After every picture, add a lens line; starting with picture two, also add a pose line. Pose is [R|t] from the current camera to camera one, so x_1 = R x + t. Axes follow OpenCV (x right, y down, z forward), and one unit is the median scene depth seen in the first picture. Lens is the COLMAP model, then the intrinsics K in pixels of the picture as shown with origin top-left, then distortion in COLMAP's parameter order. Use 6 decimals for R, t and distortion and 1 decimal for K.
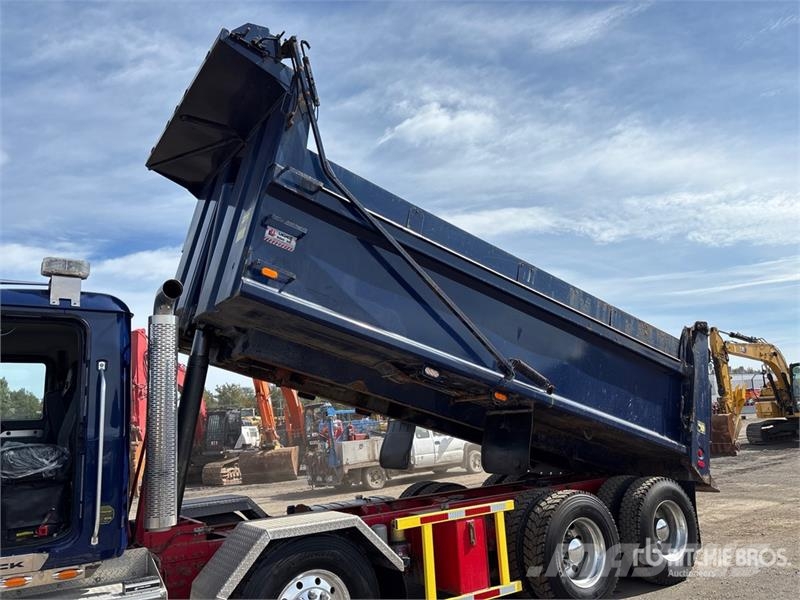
lens RADIAL K [[615.8, 0, 400.0], [0, 615.8, 300.0], [0, 0, 1]] dist [0.001437, -0.010786]
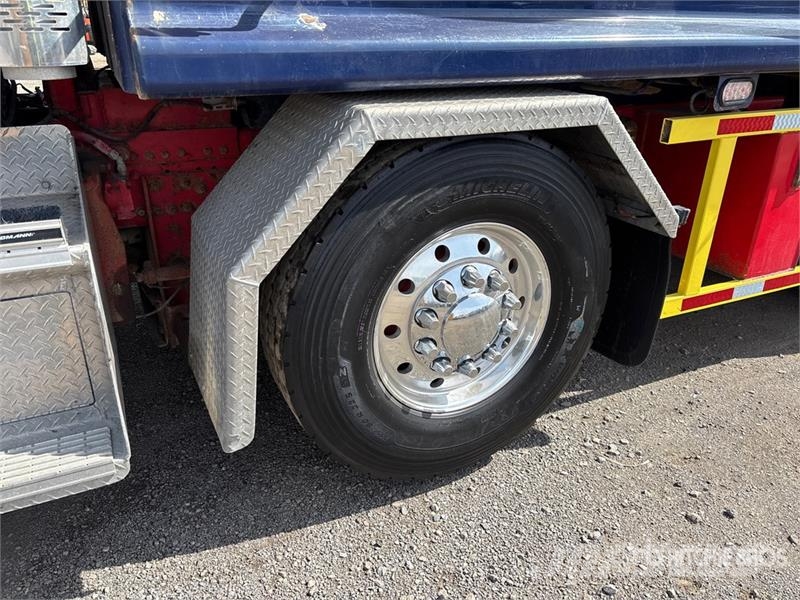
lens RADIAL K [[611.5, 0, 400.0], [0, 611.5, 300.0], [0, 0, 1]] dist [0.029616, -0.038587]
pose [[0.987307, 0.124390, -0.098755, -0.140656], [-0.042744, 0.806946, 0.589077, 0.240376], [0.152965, -0.577379, 0.802020, 0.625653]]
